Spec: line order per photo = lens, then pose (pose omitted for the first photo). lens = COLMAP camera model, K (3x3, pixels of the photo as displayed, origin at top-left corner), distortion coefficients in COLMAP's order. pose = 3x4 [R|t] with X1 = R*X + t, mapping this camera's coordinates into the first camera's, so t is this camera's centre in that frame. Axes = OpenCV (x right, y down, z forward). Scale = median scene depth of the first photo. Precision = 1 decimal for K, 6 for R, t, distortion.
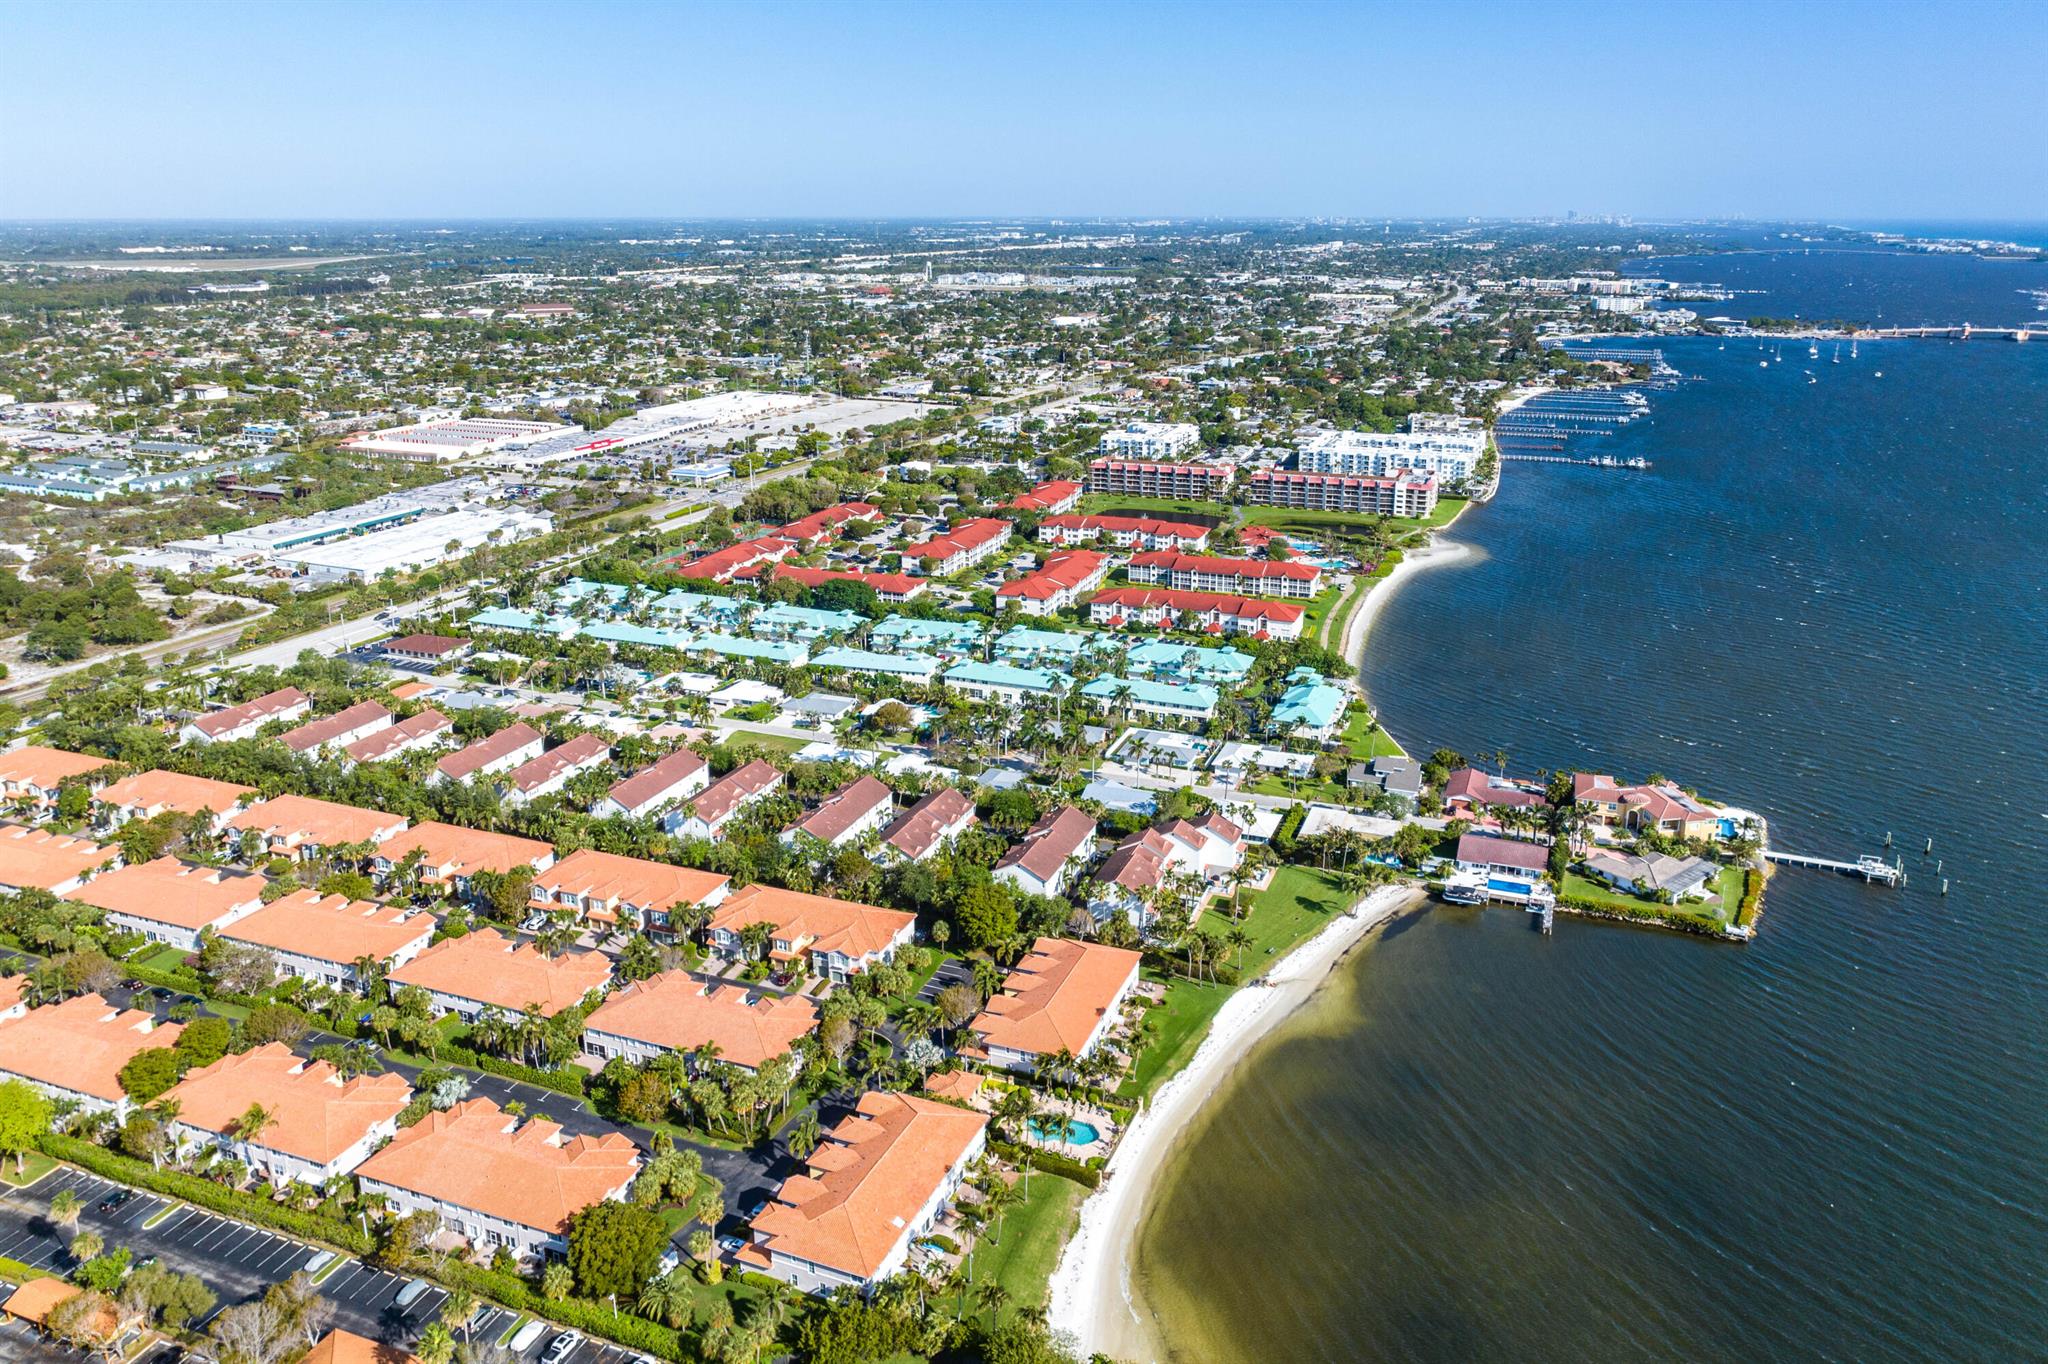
lens RADIAL K [[1468.2, 0, 1024.0], [0, 1468.2, 682.0], [0, 0, 1]] dist [-0.049121, 0.031266]
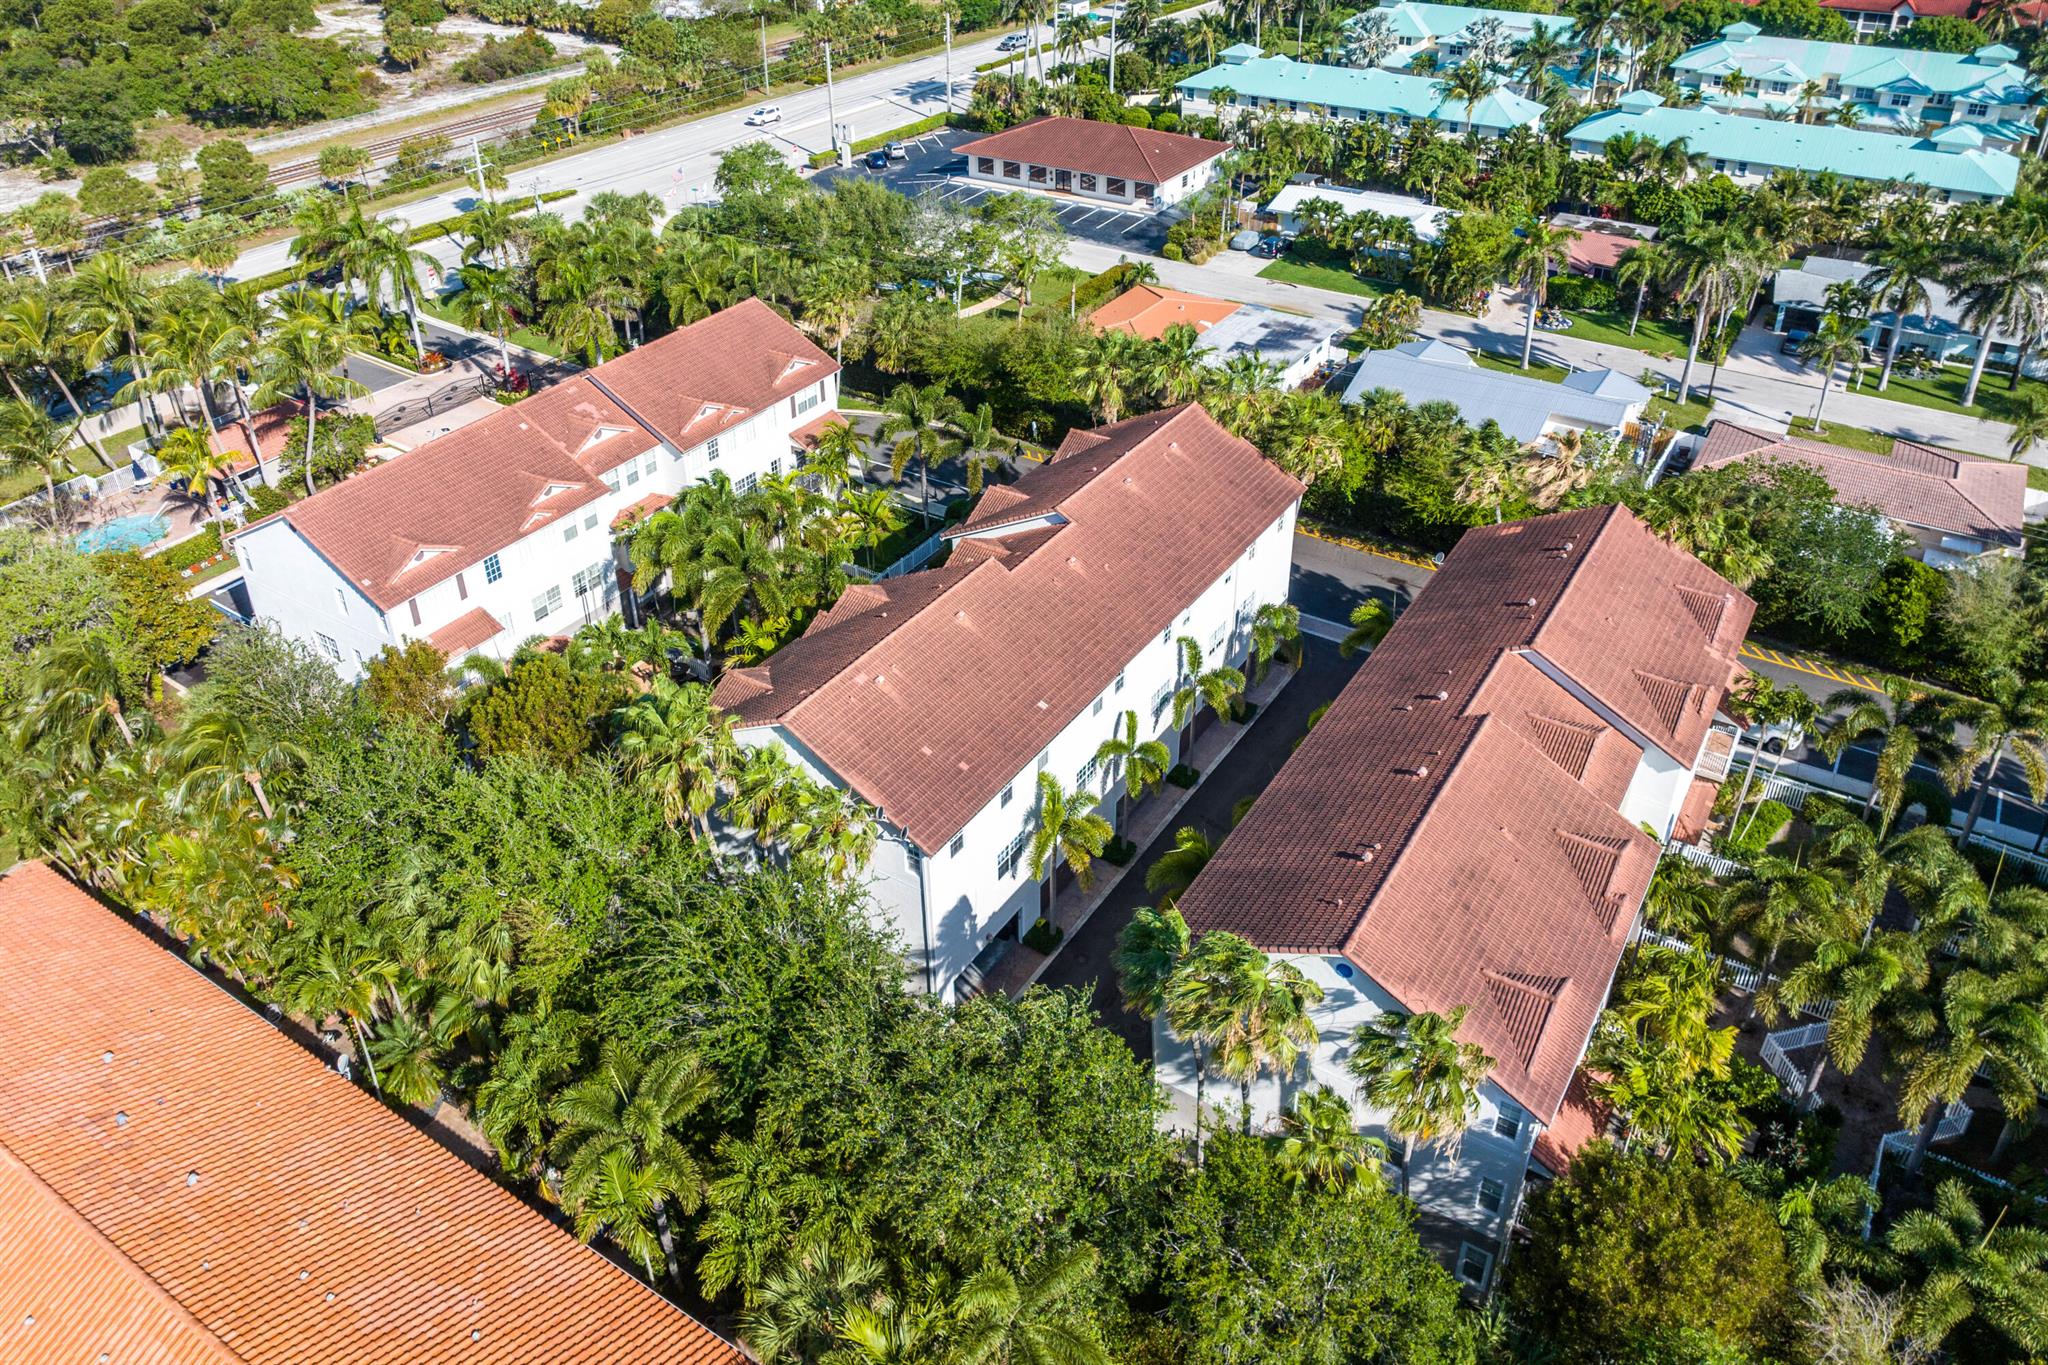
lens RADIAL K [[1468.2, 0, 1024.0], [0, 1468.2, 682.5], [0, 0, 1]] dist [-0.049121, 0.031266]
pose [[0.978945, 0.102412, -0.176576, -0.364228], [-0.048376, 0.956788, 0.286733, -0.005552], [0.198311, -0.272153, 0.941597, 0.682163]]
